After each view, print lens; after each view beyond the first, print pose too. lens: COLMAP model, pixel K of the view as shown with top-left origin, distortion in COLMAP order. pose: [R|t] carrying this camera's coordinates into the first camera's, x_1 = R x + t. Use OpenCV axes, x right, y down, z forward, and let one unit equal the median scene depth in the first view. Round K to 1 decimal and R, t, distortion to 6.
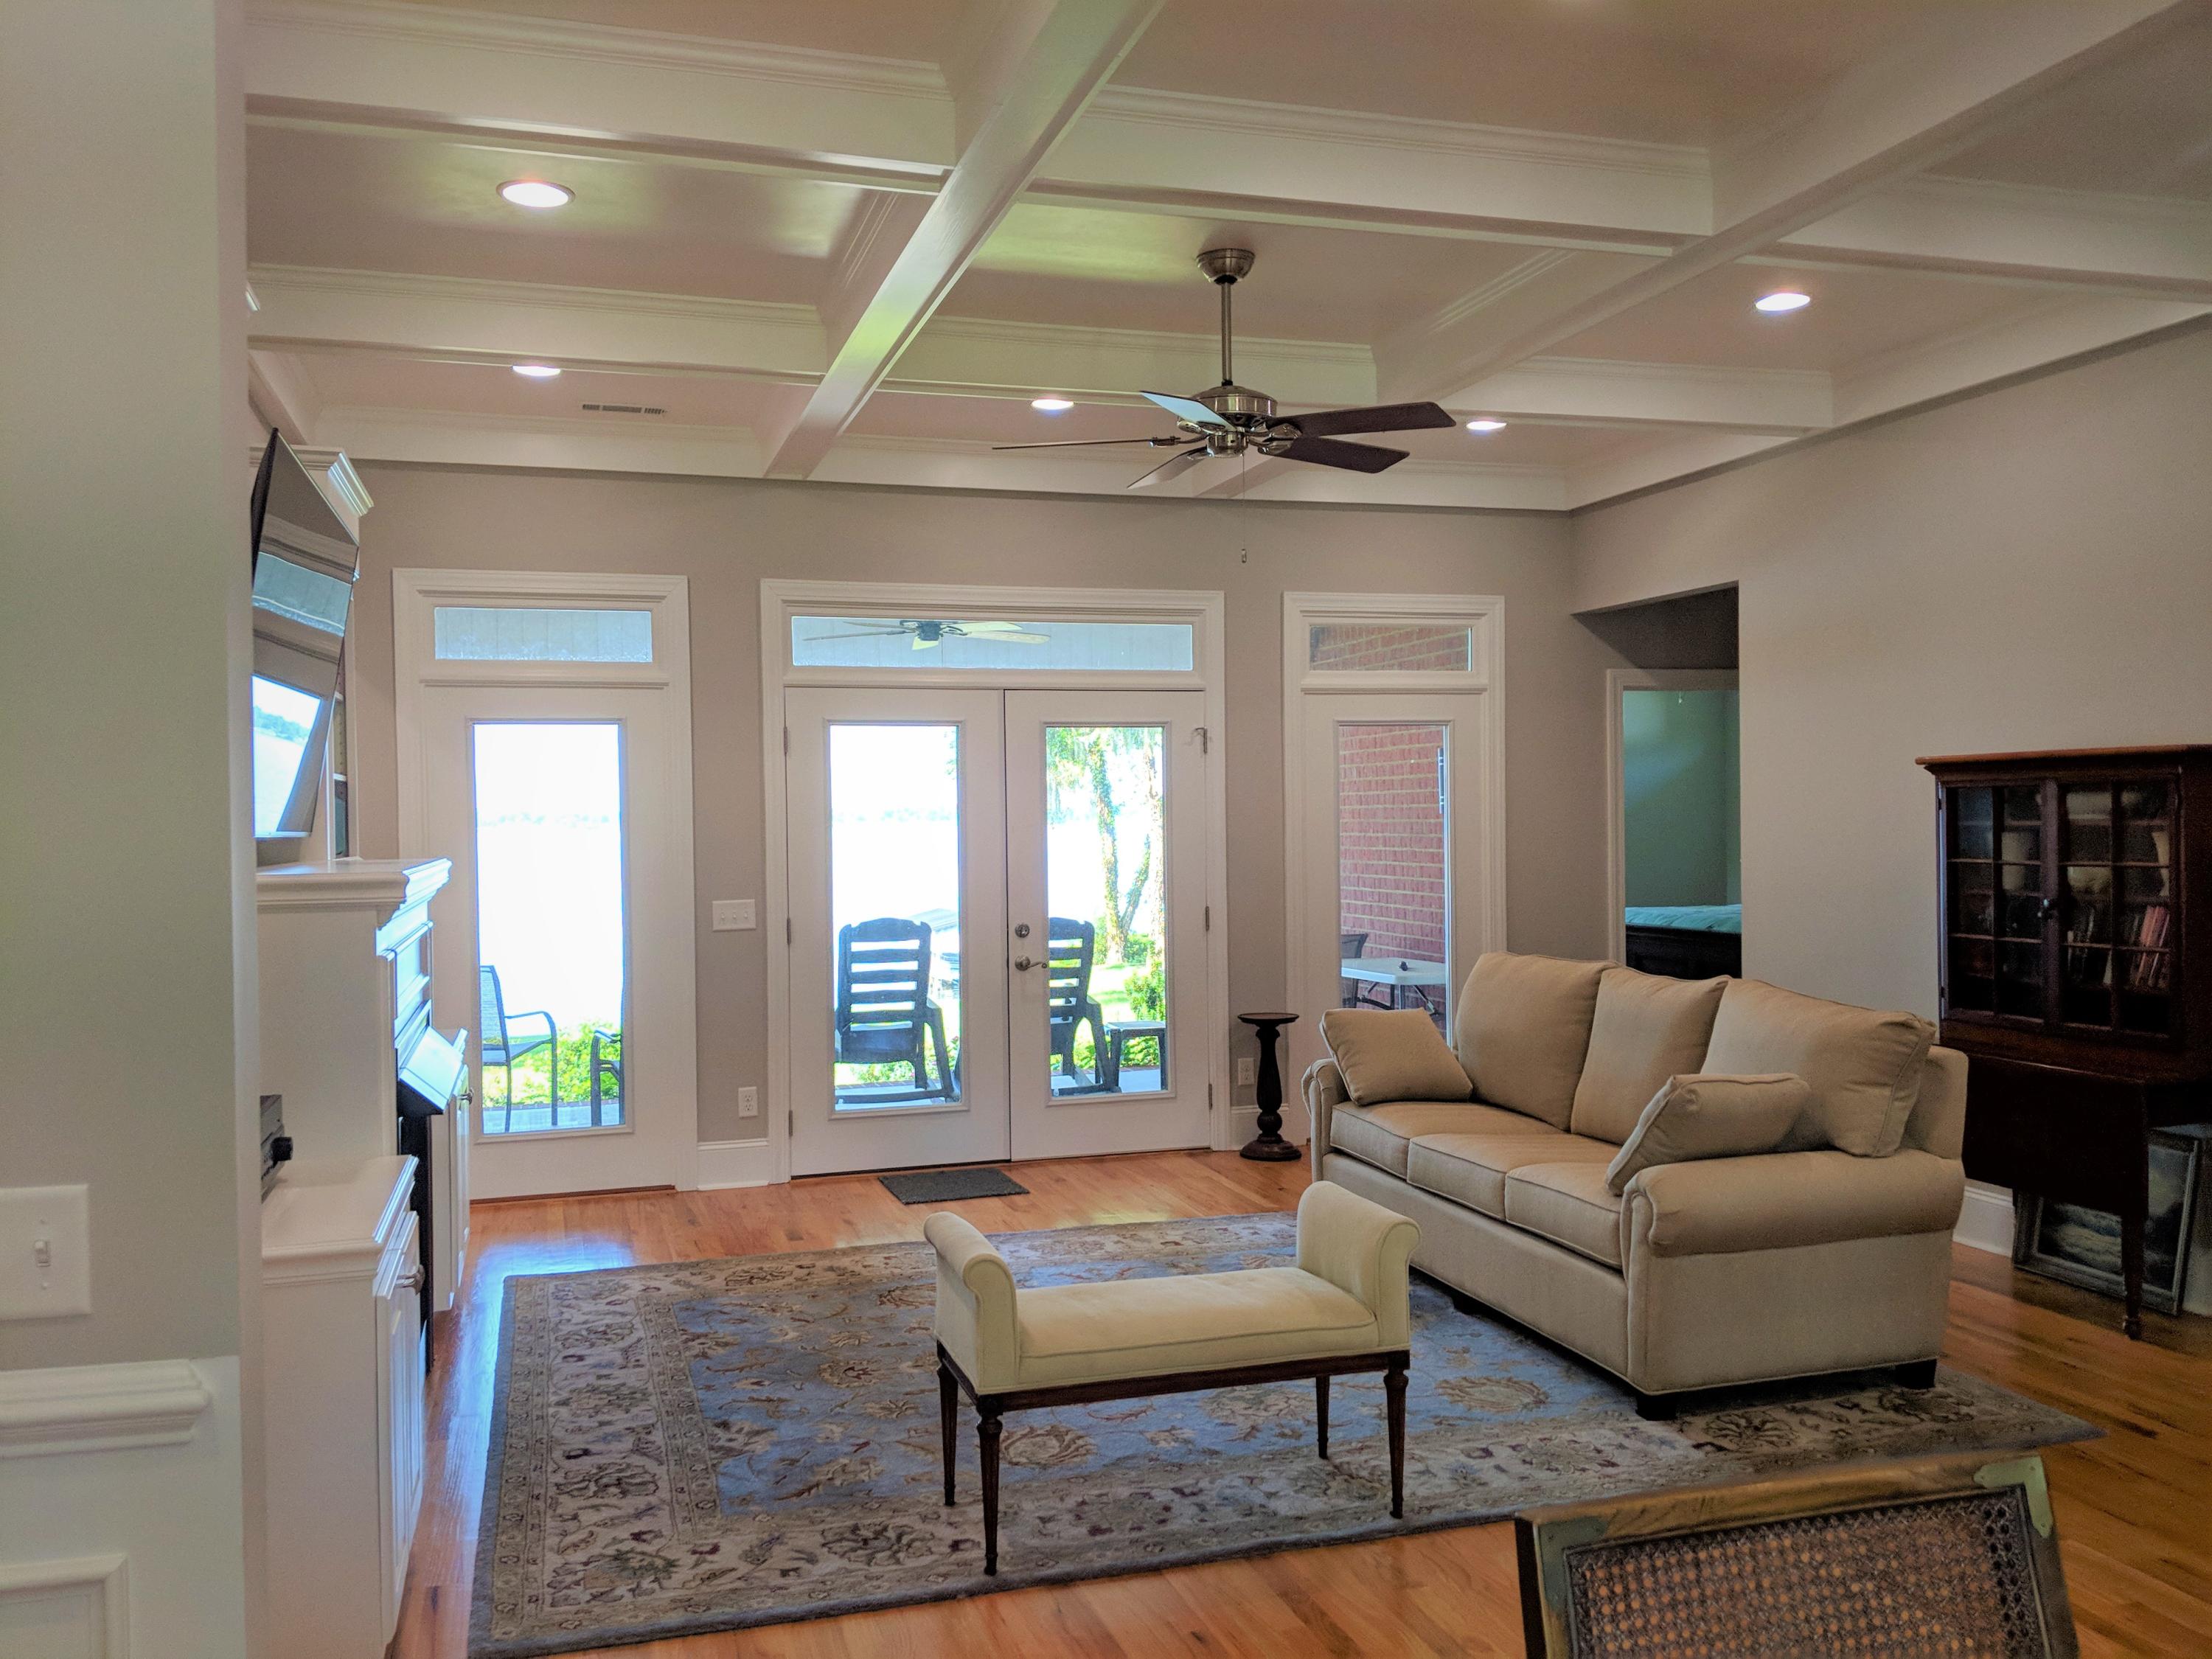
lens RADIAL K [[1765.9, 0, 1076.6], [0, 1765.9, 826.7], [0, 0, 1]] dist [0.109007, -0.184940]
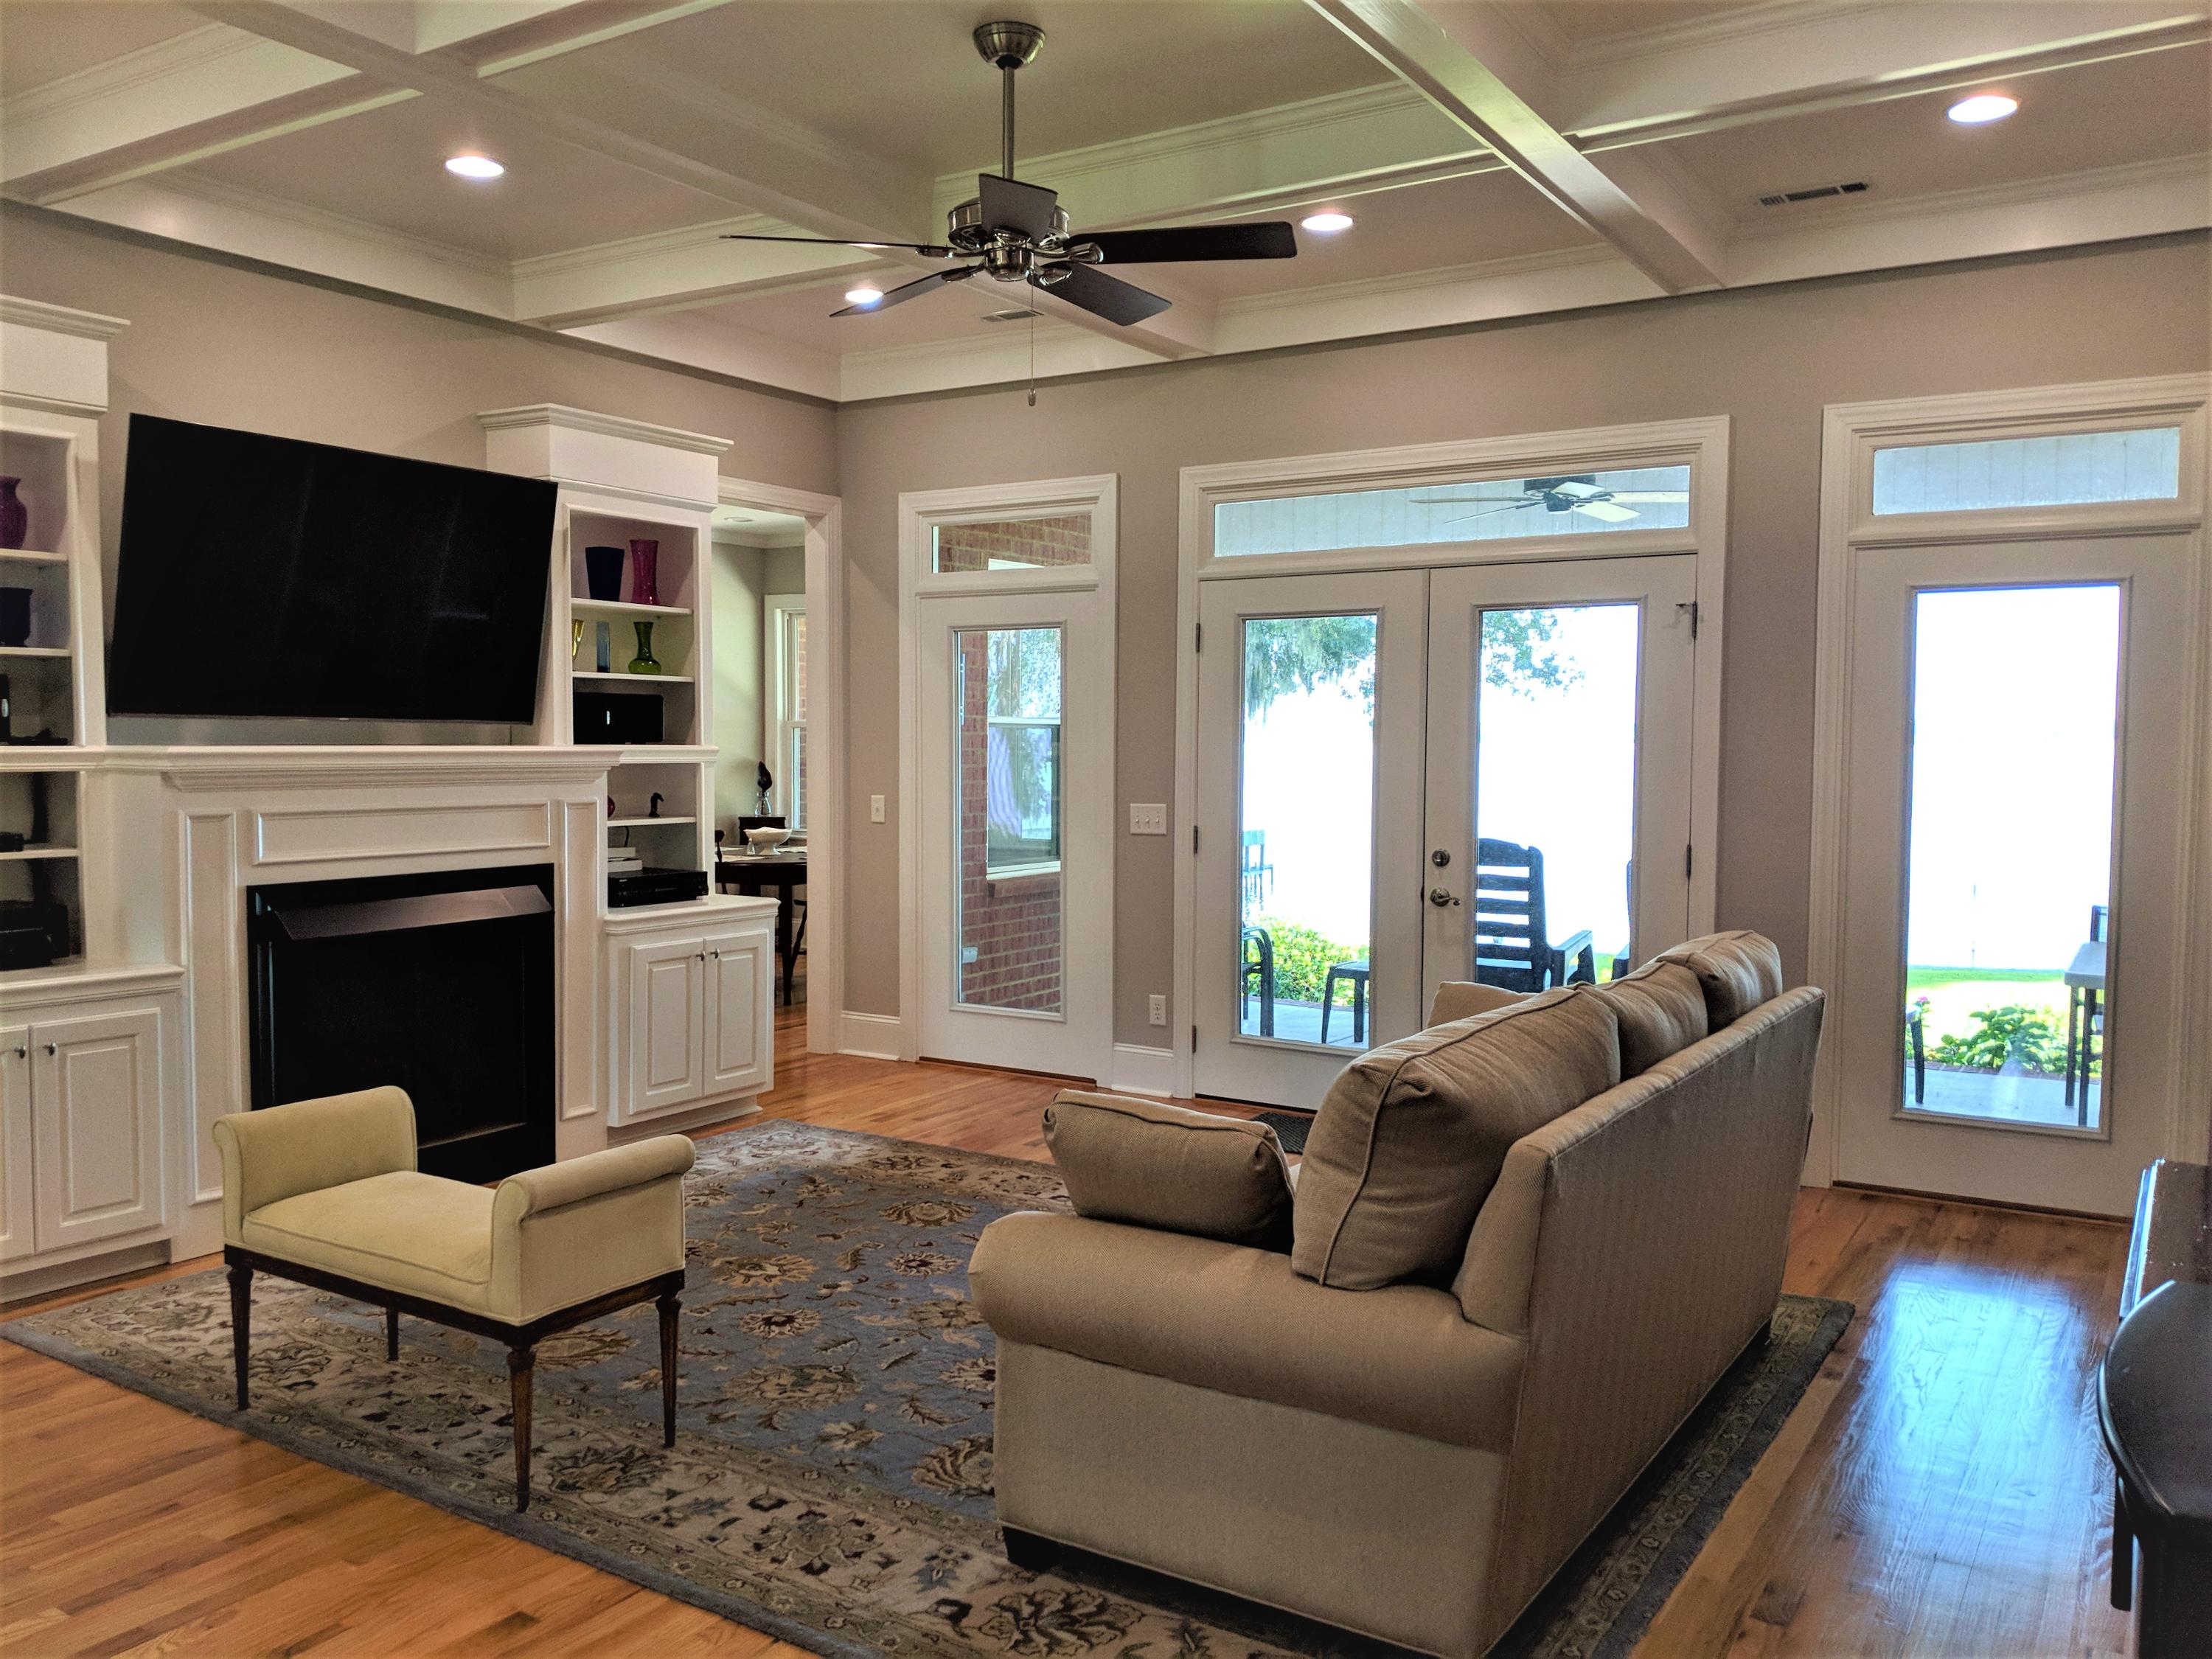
lens RADIAL K [[1765.9, 0, 1076.6], [0, 1765.9, 826.7], [0, 0, 1]] dist [0.109007, -0.184940]
pose [[0.640744, 0.058799, -0.765499, 0.547962], [-0.020497, 0.998018, 0.059502, -0.003012], [0.767481, -0.022435, 0.640679, 0.357858]]
